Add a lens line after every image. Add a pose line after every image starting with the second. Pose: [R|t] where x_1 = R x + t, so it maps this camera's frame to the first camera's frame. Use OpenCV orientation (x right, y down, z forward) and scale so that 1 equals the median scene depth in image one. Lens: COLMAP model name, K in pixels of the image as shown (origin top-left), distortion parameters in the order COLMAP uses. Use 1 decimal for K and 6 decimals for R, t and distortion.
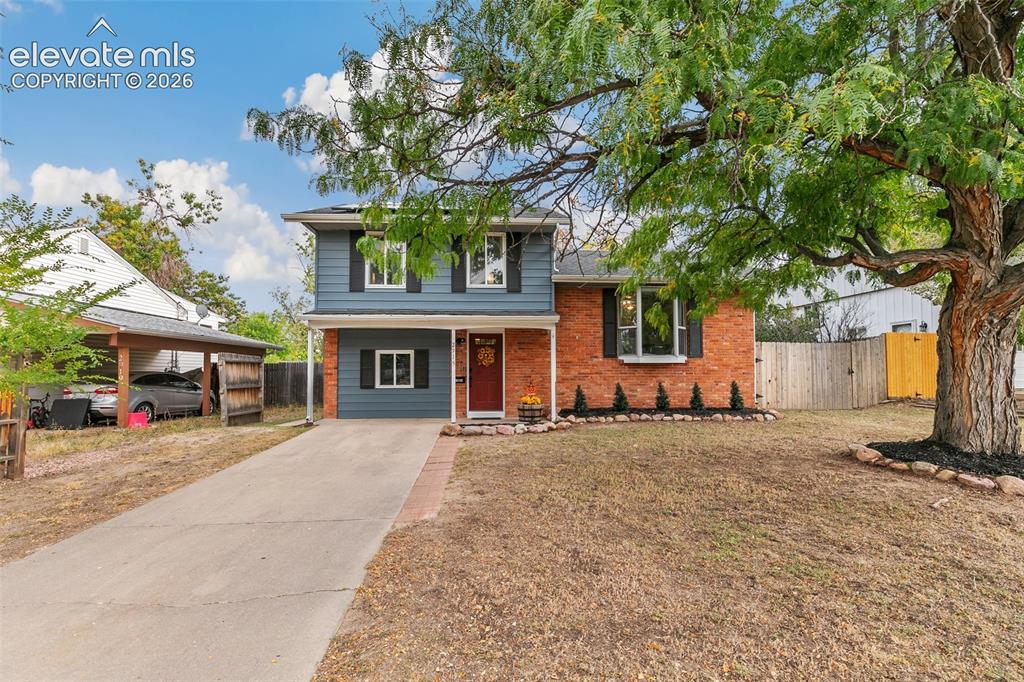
lens RADIAL K [[478.3, 0, 509.0], [0, 478.3, 366.2], [0, 0, 1]] dist [0.003721, 0.000714]
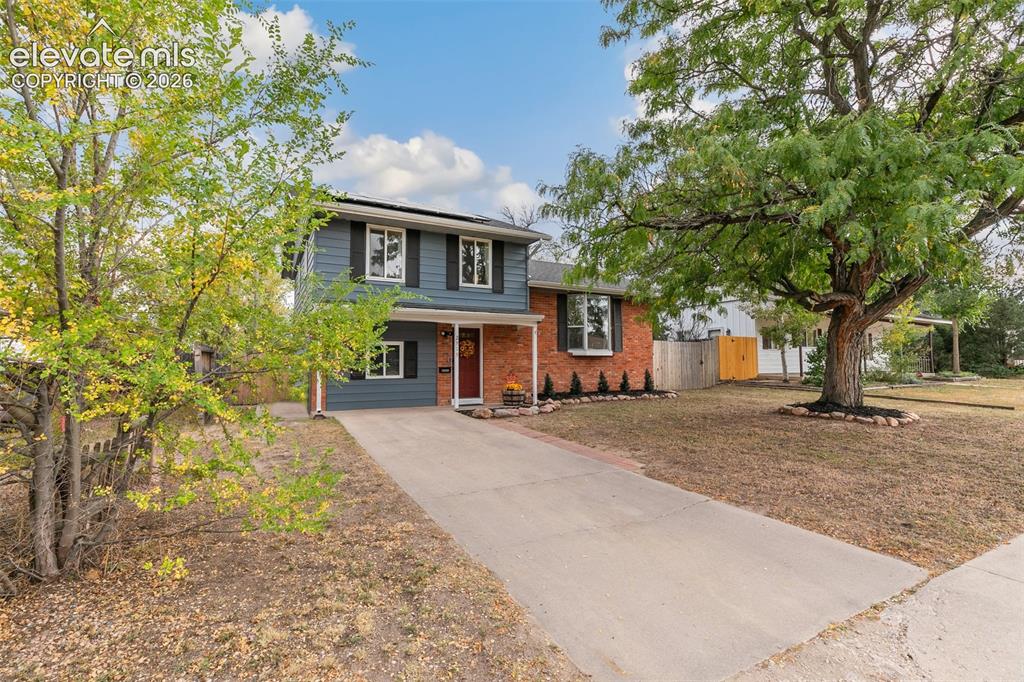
lens RADIAL K [[474.1, 0, 510.4], [0, 474.1, 349.4], [0, 0, 1]] dist [0.000970, 0.000243]
pose [[0.903733, 0.012251, 0.427920, -0.435725], [-0.003443, 0.999766, -0.021350, 0.004433], [-0.428082, 0.017821, 0.903564, -0.032119]]
